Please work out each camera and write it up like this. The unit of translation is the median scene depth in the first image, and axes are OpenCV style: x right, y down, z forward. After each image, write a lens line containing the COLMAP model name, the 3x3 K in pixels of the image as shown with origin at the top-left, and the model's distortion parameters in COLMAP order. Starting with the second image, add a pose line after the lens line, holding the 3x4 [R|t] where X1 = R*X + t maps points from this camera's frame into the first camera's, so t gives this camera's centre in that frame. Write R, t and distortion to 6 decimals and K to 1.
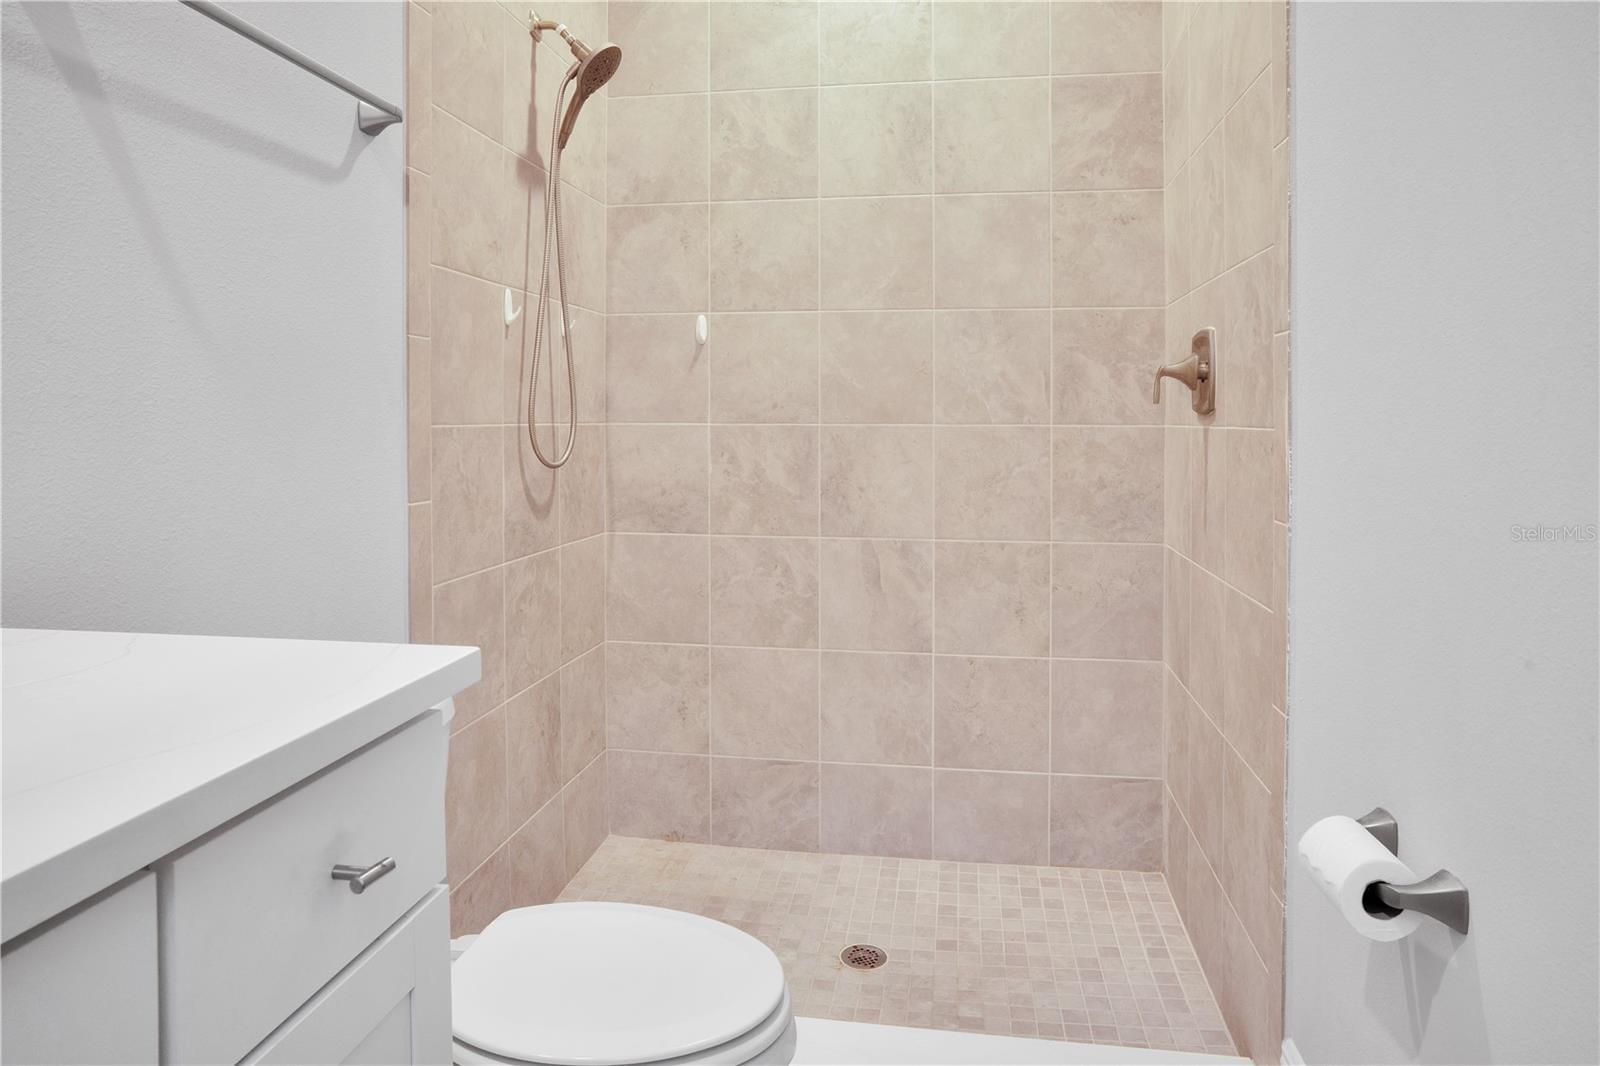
lens RADIAL K [[982.1, 0, 691.9], [0, 982.1, 418.1], [0, 0, 1]] dist [-0.047813, 0.025479]
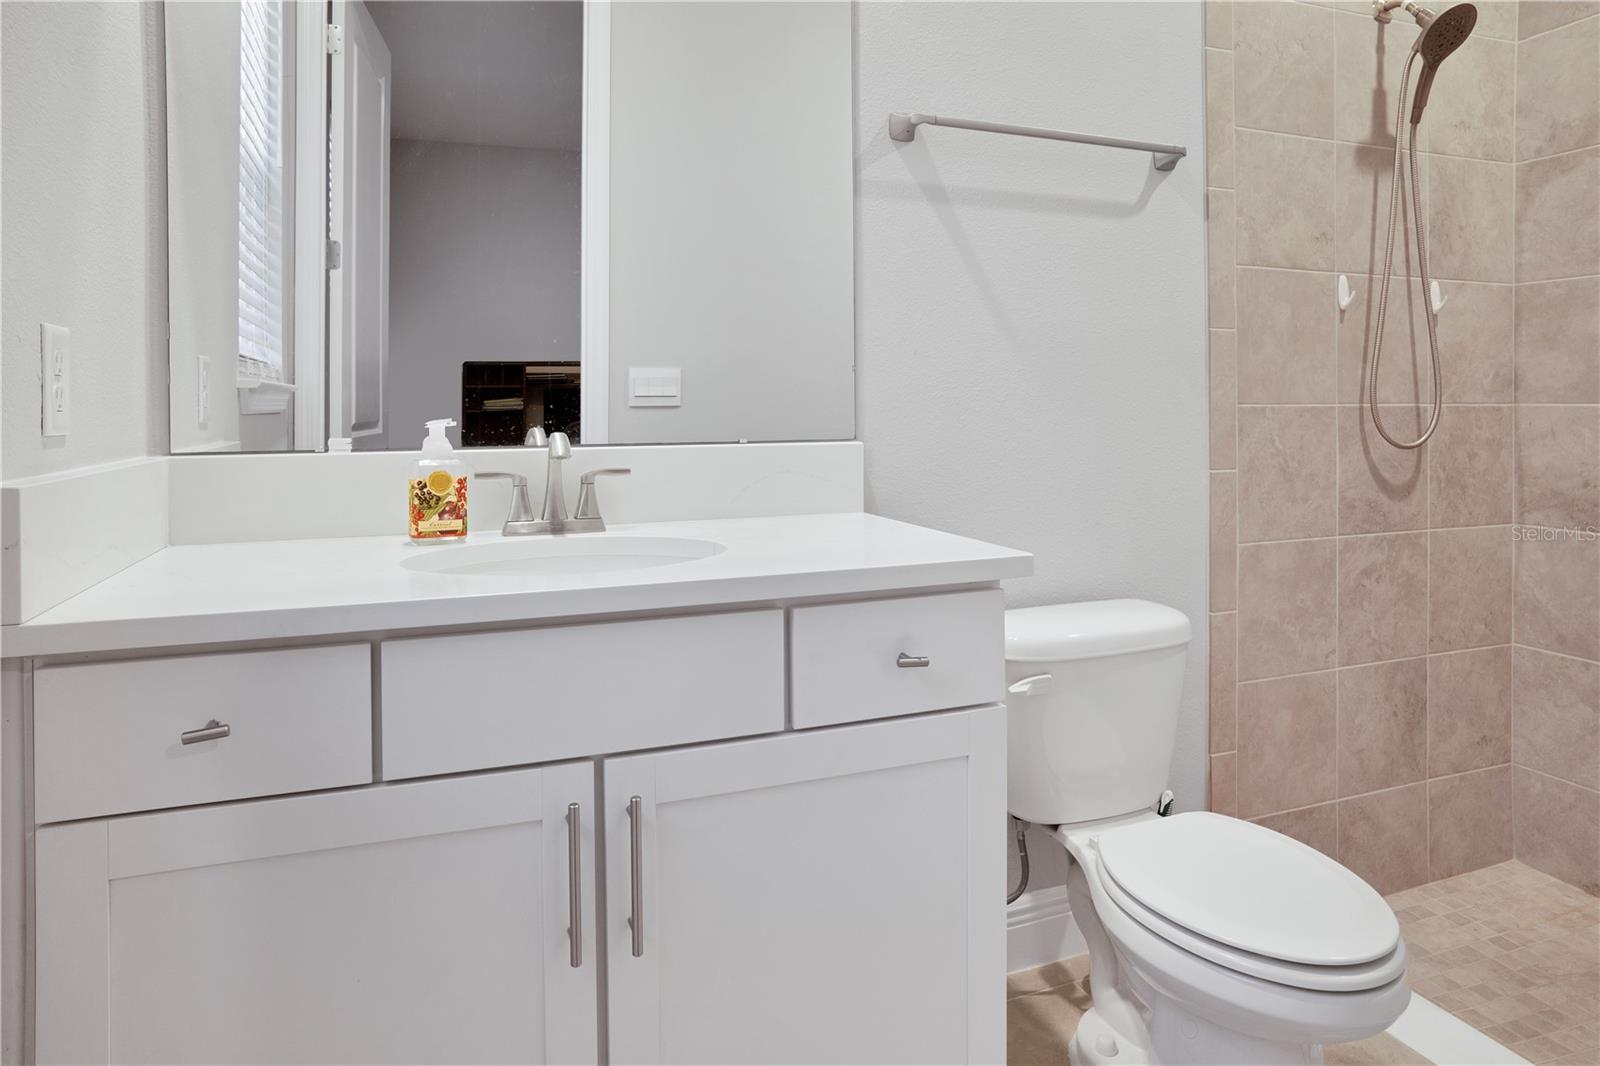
lens RADIAL K [[982.1, 0, 799.3], [0, 982.1, 401.2], [0, 0, 1]] dist [-0.047813, 0.025479]
pose [[0.501765, 0.002883, -0.864999, 0.391063], [0.000355, 0.999994, 0.003539, -0.000912], [0.865004, -0.002083, 0.501761, -0.021429]]
